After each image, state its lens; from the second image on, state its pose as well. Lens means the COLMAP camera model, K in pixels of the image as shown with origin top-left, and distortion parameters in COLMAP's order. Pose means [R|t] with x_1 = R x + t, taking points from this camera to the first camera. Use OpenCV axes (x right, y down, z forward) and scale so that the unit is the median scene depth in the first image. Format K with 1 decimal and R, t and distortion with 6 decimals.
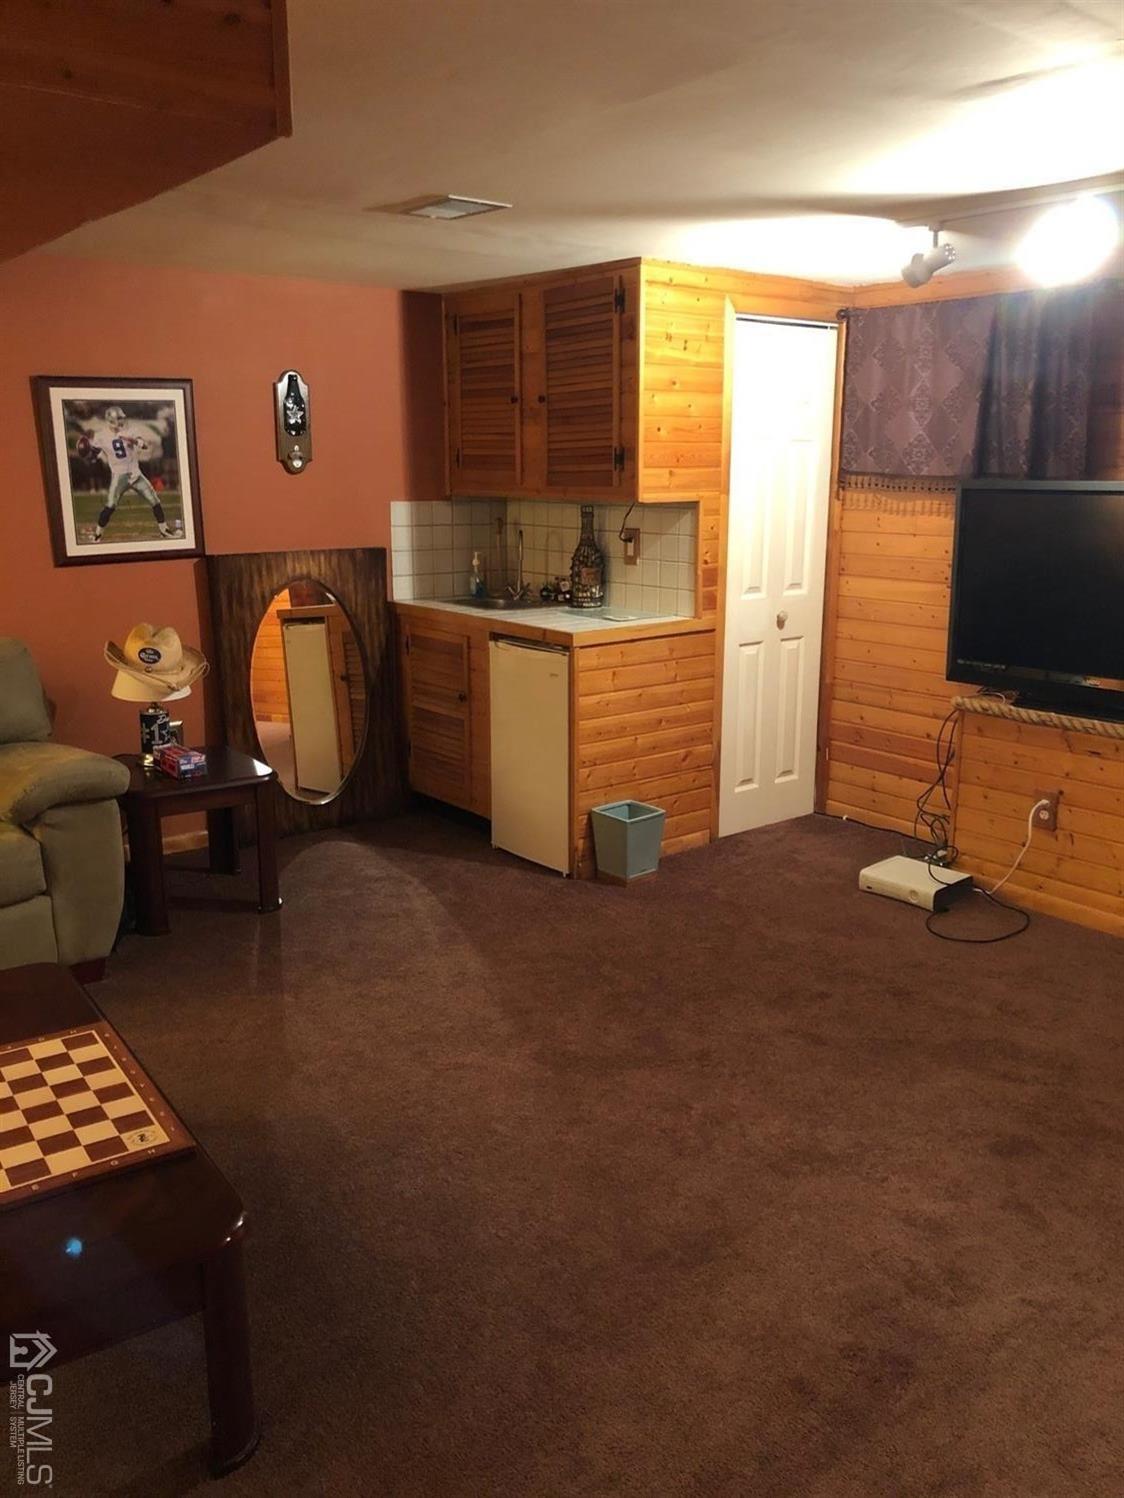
lens RADIAL K [[1195.2, 0, 562.0], [0, 1195.2, 749.0], [0, 0, 1]] dist [0.239335, 0.000738]
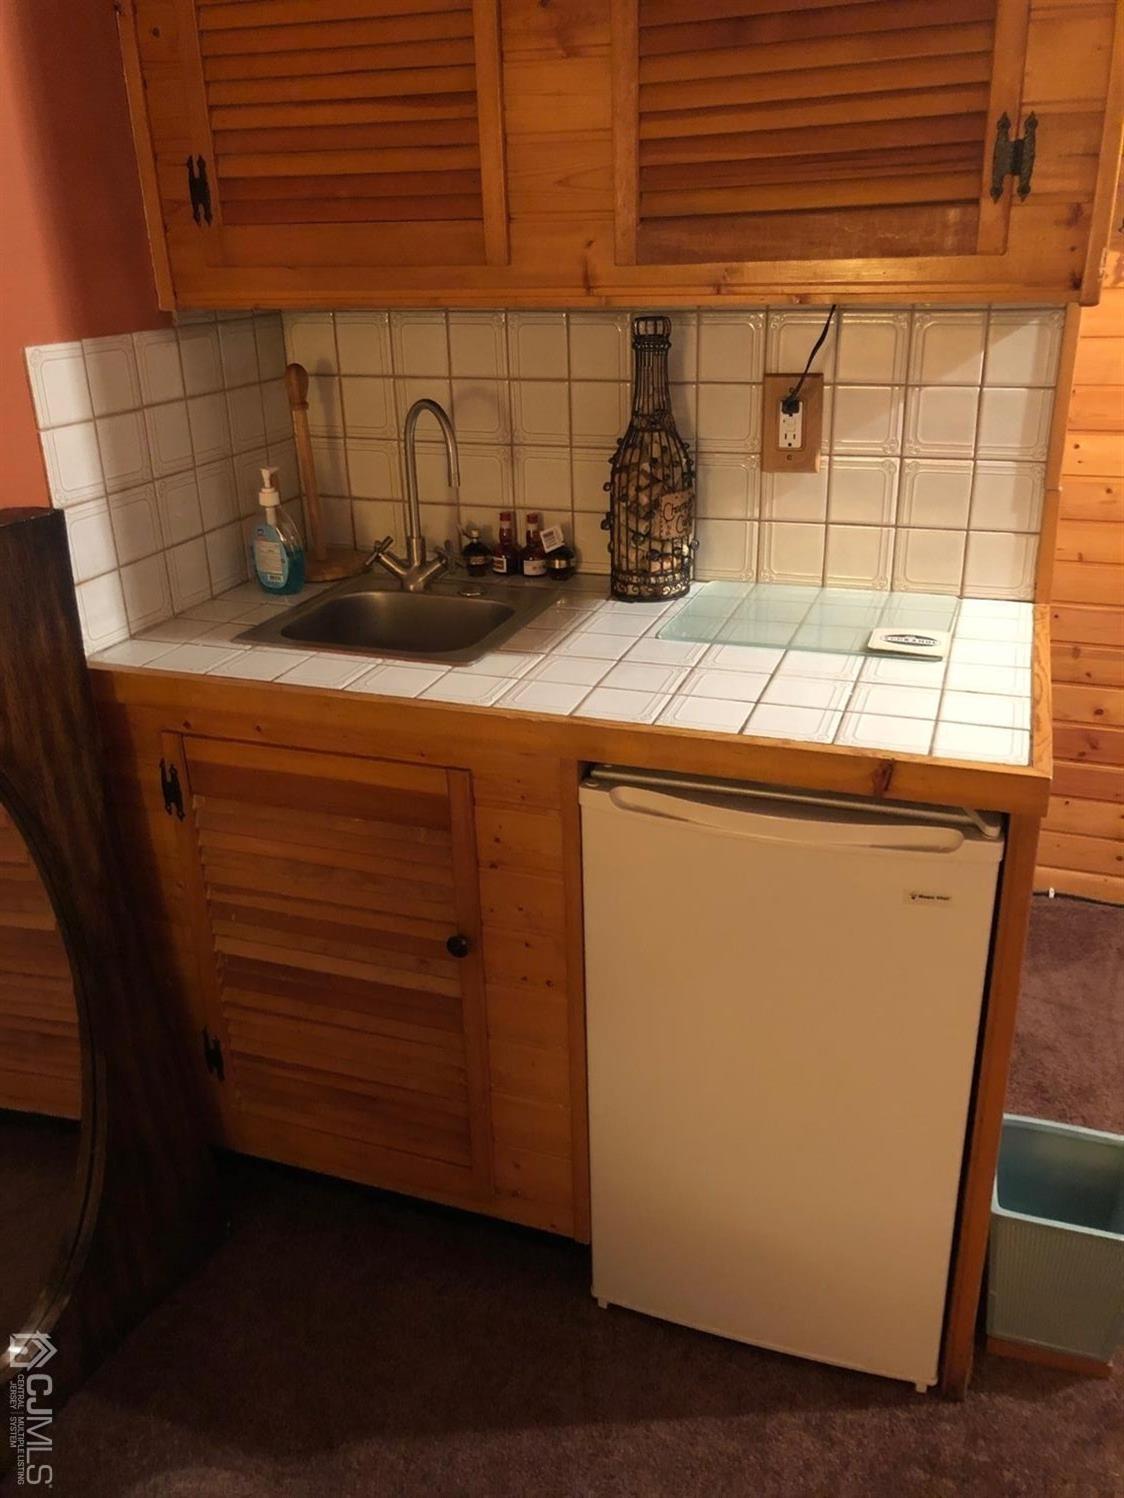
lens RADIAL K [[1224.2, 0, 535.7], [0, 1224.2, 742.4], [0, 0, 1]] dist [0.058083, 0.003521]
pose [[0.858392, -0.229131, 0.458981, -0.196545], [0.149244, 0.967549, 0.203899, -0.154191], [-0.490806, -0.106526, 0.864732, 0.665482]]
